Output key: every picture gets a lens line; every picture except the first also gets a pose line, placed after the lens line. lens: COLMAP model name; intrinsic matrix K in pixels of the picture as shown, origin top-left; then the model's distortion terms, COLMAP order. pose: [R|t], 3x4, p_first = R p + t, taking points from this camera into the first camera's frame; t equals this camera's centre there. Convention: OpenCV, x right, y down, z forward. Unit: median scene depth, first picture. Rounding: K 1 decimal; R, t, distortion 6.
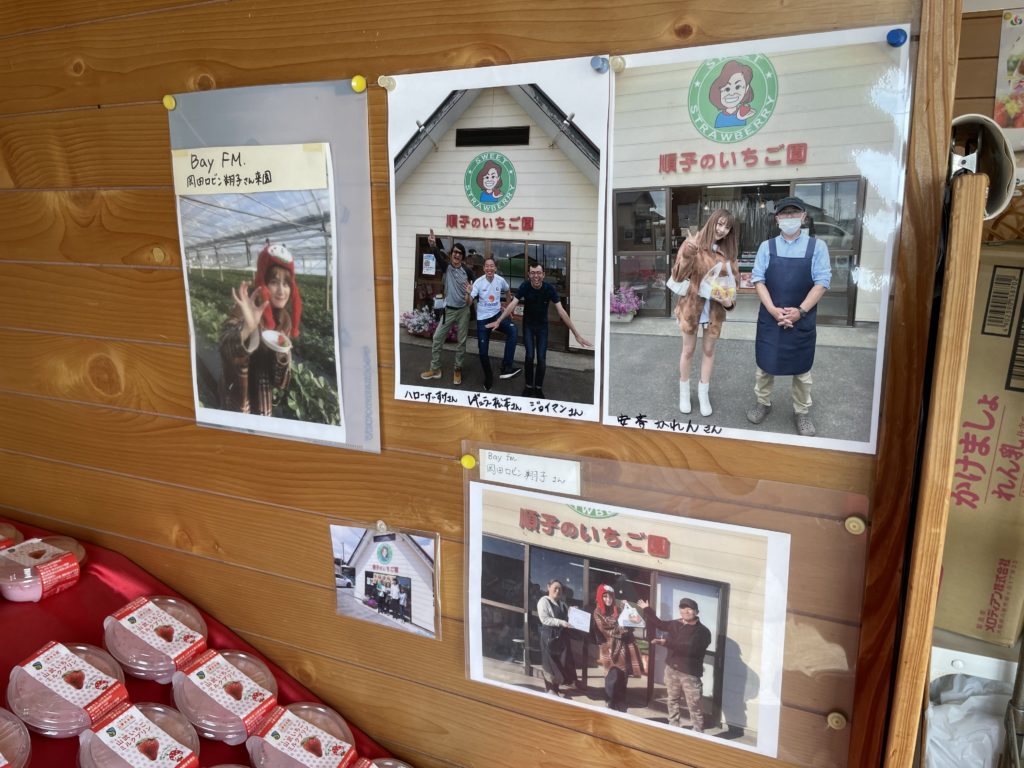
lens RADIAL K [[790.0, 0, 512.0], [0, 790.0, 384.0], [0, 0, 1]] dist [0.097800, -0.127259]
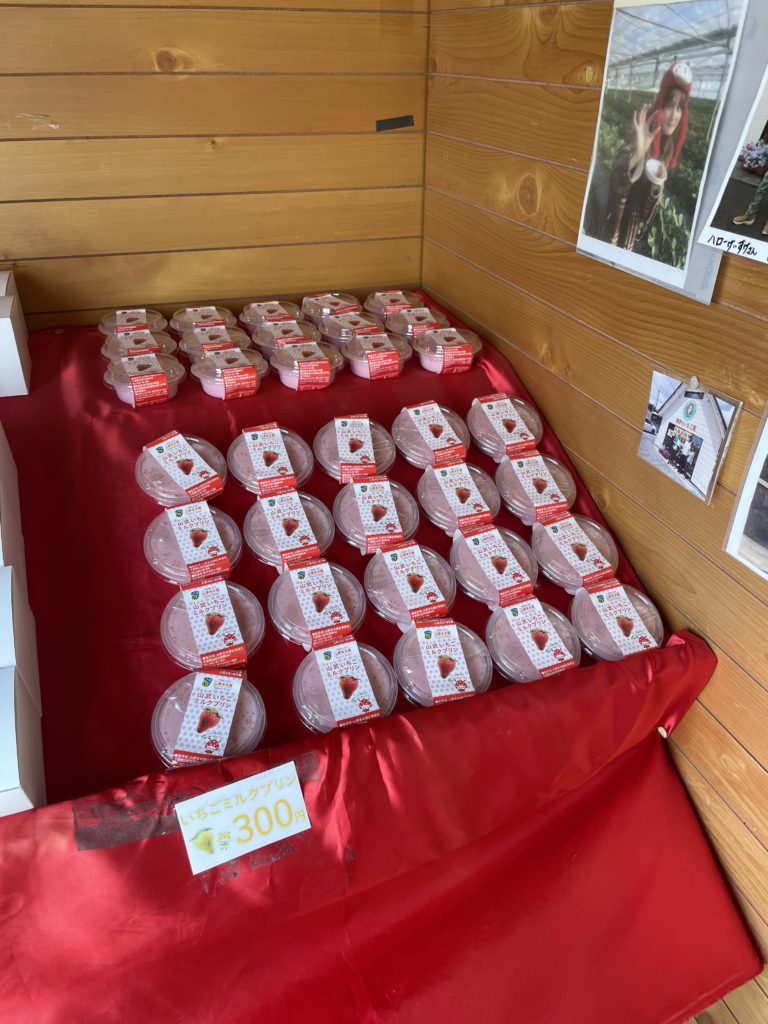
lens RADIAL K [[790.0, 0, 384.0], [0, 790.0, 512.0], [0, 0, 1]] dist [0.097800, -0.127259]
pose [[0.711792, 0.372073, -0.595747, 0.219244], [-0.182448, 0.916998, 0.354723, 0.041525], [0.678281, -0.143796, 0.720595, -0.019148]]
